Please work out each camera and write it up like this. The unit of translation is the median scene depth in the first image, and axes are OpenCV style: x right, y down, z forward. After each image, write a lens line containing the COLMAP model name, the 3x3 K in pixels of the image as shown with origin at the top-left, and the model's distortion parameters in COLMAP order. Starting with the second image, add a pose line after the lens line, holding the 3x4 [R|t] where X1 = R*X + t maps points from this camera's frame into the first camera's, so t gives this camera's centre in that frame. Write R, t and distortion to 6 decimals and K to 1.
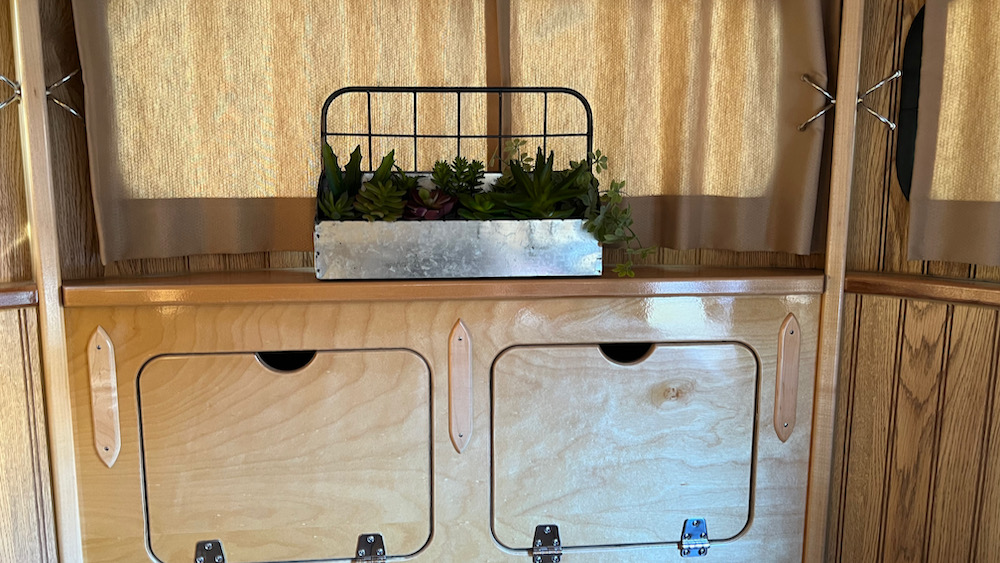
lens RADIAL K [[800.7, 0, 500.0], [0, 800.7, 281.5], [0, 0, 1]] dist [0.044149, -0.117714]
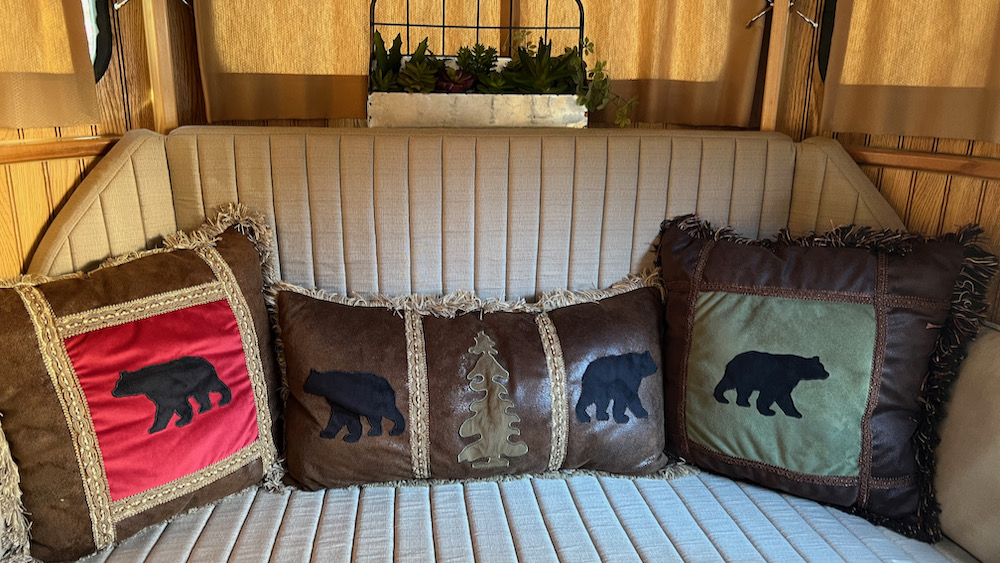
lens RADIAL K [[747.8, 0, 500.0], [0, 747.8, 281.5], [0, 0, 1]] dist [0.006239, -0.046280]
pose [[0.999839, 0.017947, -0.000902, -0.008383], [-0.017658, 0.990569, 0.135874, 0.057124], [0.003332, -0.135836, 0.990726, -0.231579]]
